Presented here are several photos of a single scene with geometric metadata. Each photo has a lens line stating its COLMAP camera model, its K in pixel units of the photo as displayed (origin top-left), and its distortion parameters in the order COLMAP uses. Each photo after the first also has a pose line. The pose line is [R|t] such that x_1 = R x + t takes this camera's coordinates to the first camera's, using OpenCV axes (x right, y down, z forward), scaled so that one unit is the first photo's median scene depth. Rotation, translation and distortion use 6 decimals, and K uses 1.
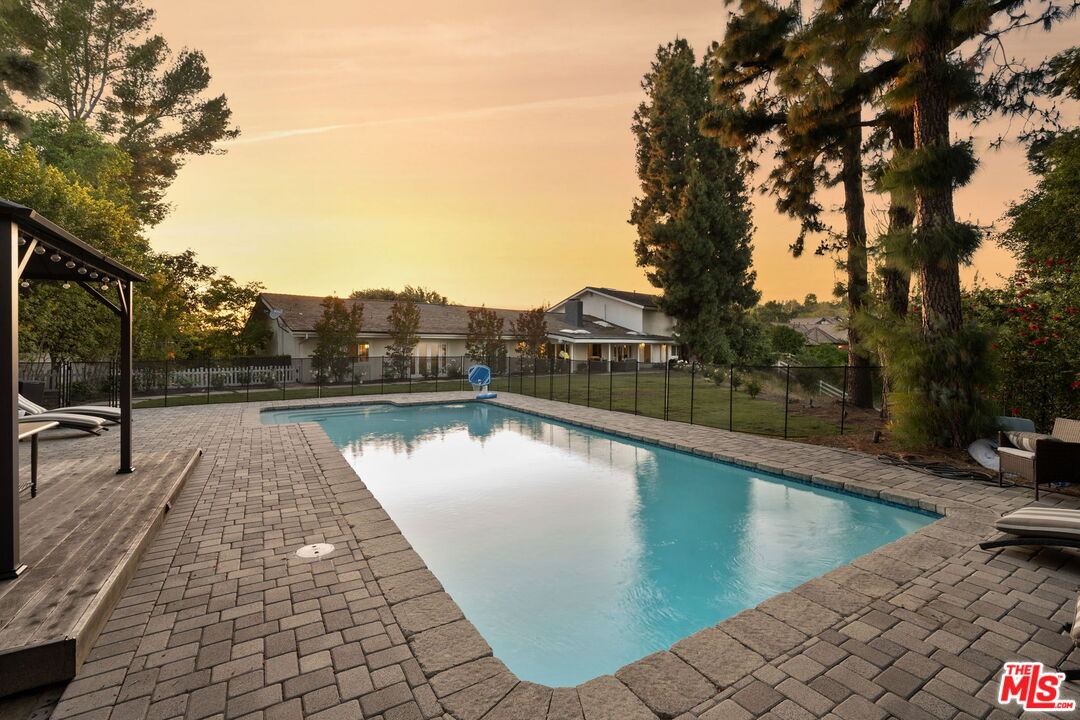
lens RADIAL K [[474.5, 0, 542.0], [0, 474.5, 355.8], [0, 0, 1]] dist [-0.002970, -0.000730]
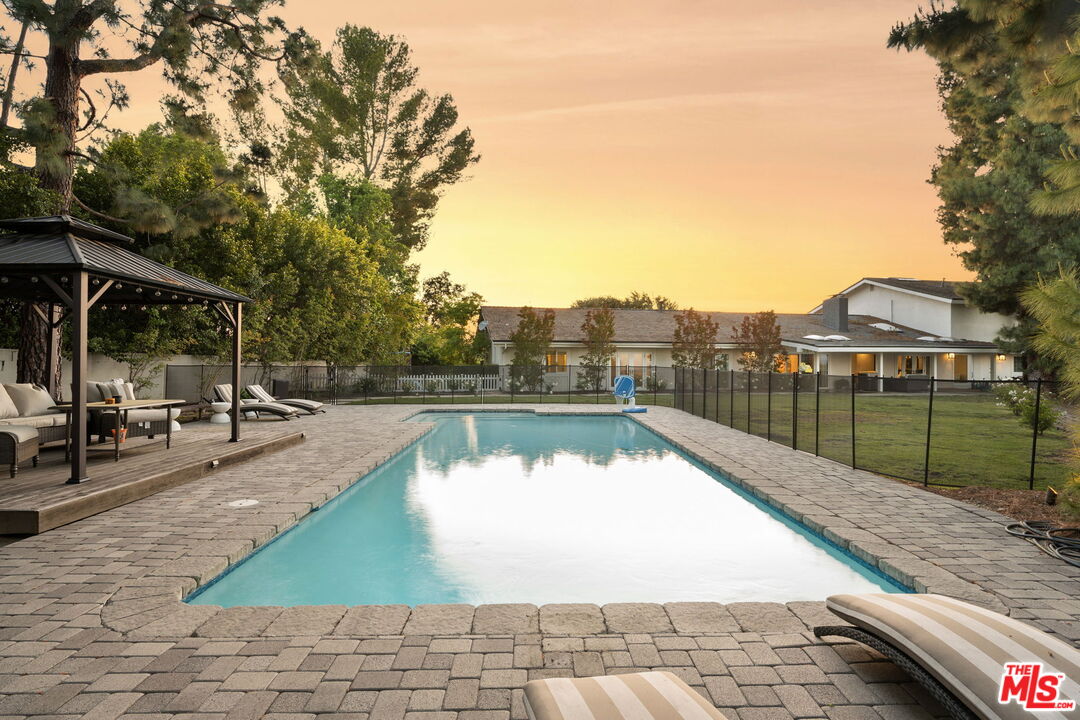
lens RADIAL K [[543.0, 0, 542.8], [0, 543.0, 360.5], [0, 0, 1]] dist [-0.000840, 0.001879]
pose [[0.862981, 0.003772, -0.505223, 0.124196], [-0.012313, 0.999832, -0.013567, 0.003770], [0.505087, 0.017929, 0.862882, 0.015635]]
